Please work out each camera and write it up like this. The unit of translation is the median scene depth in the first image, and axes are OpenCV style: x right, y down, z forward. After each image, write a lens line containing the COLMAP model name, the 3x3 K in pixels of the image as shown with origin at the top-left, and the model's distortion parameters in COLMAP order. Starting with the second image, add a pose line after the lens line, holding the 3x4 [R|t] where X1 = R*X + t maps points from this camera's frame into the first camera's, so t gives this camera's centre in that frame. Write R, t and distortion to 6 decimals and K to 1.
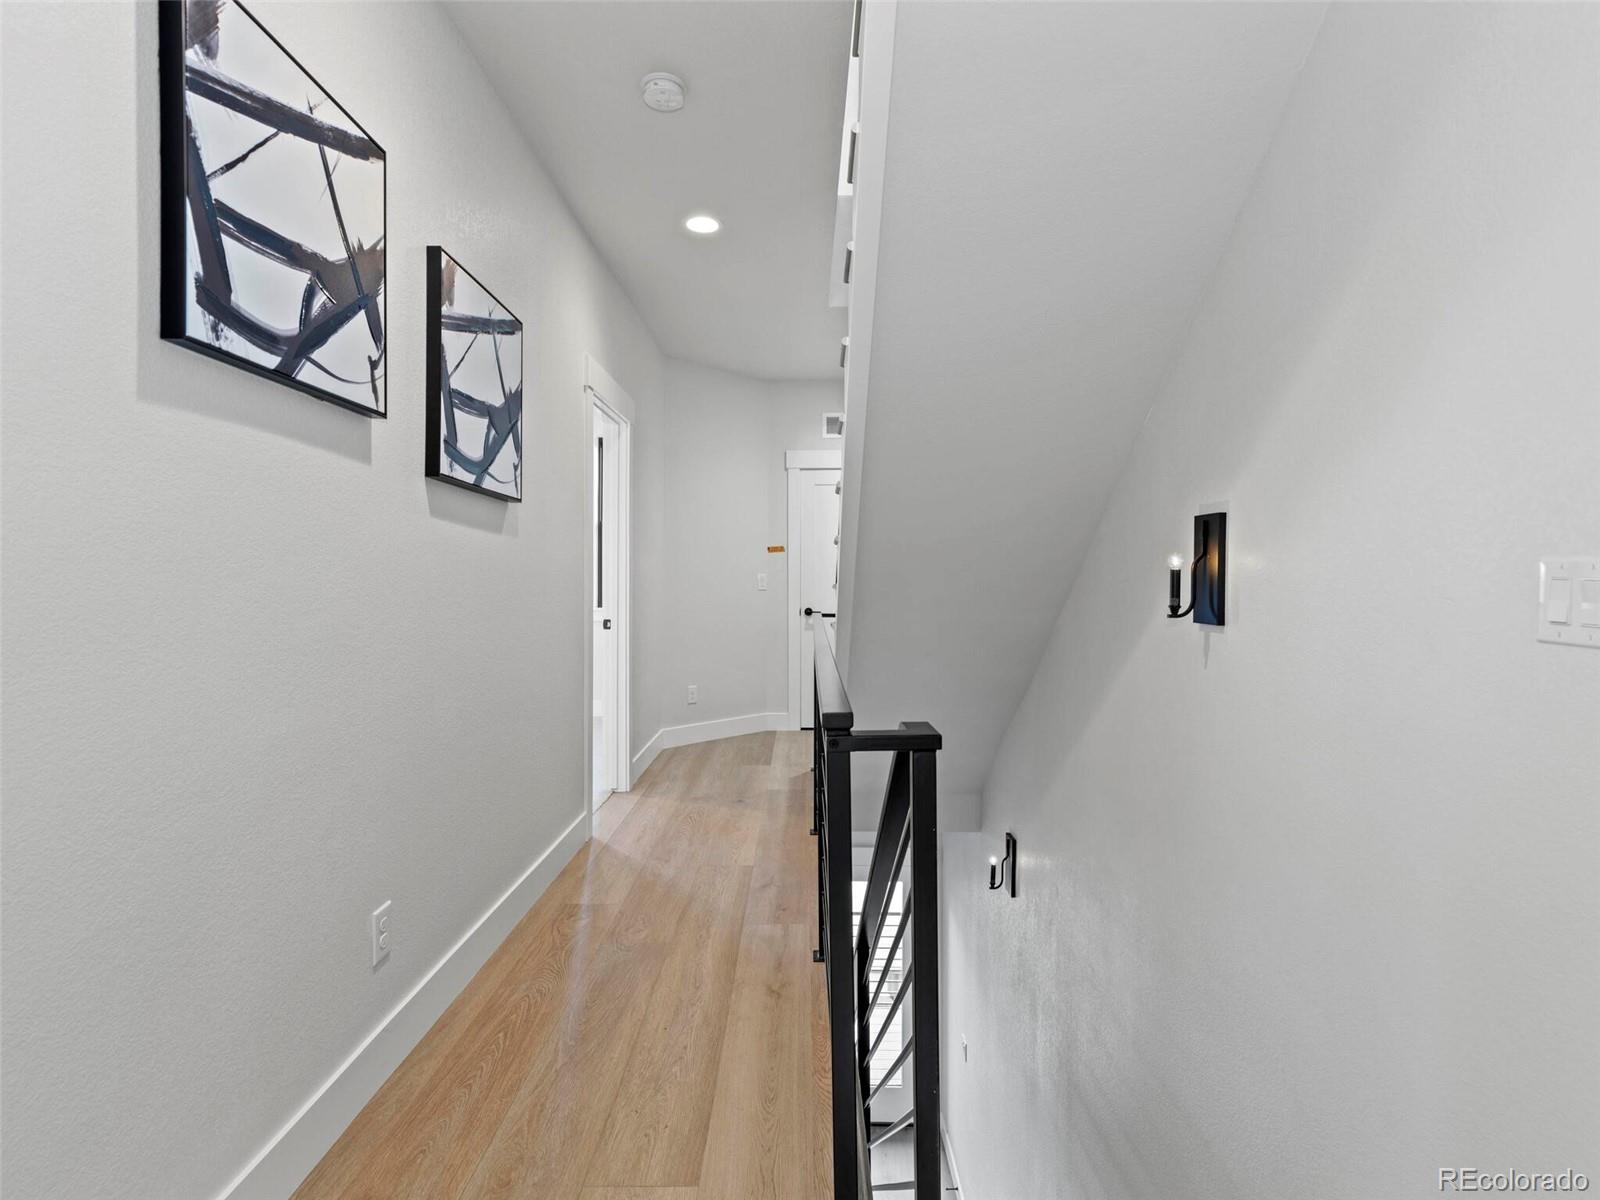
lens RADIAL K [[817.4, 0, 800.0], [0, 817.4, 600.0], [0, 0, 1]] dist [0.003971, -0.000405]
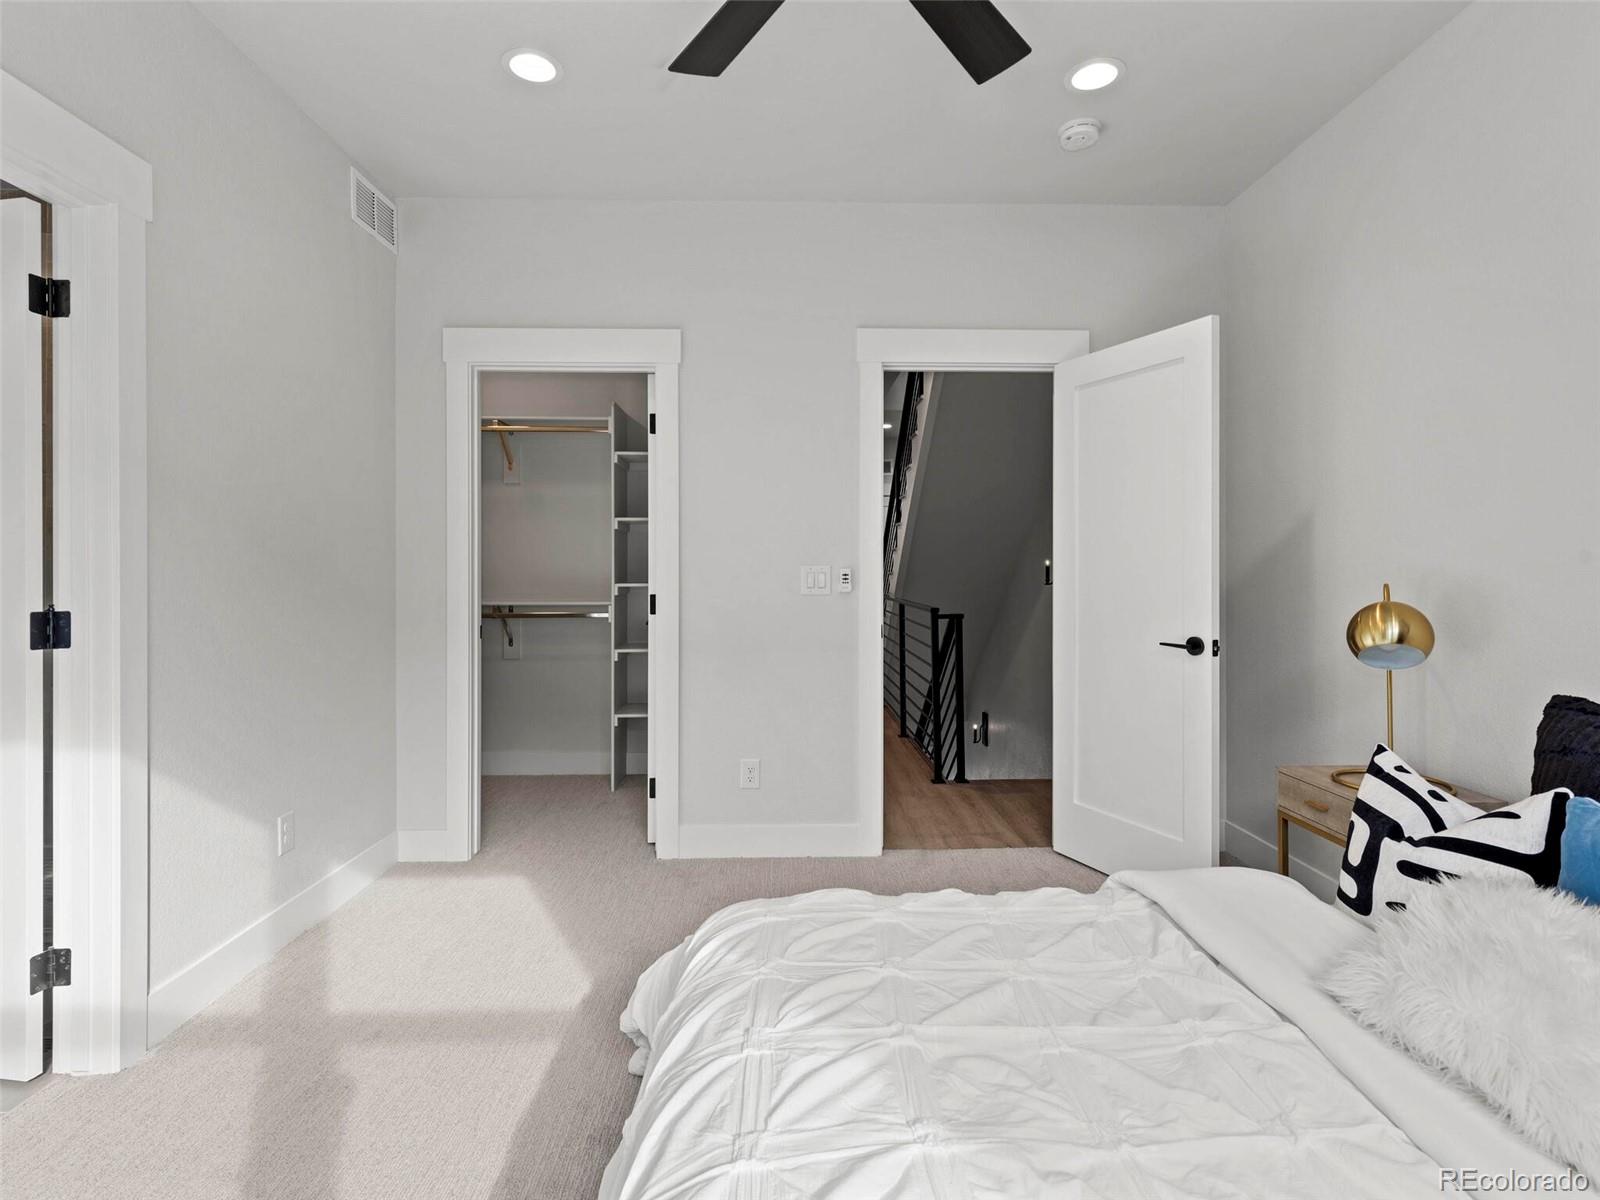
lens RADIAL K [[817.4, 0, 800.0], [0, 817.4, 600.0], [0, 0, 1]] dist [0.003971, -0.000405]
pose [[0.999632, -0.000174, 0.027130, -0.213542], [0.000235, 0.999997, -0.002235, 0.036517], [-0.027130, 0.002241, 0.999629, -0.851363]]
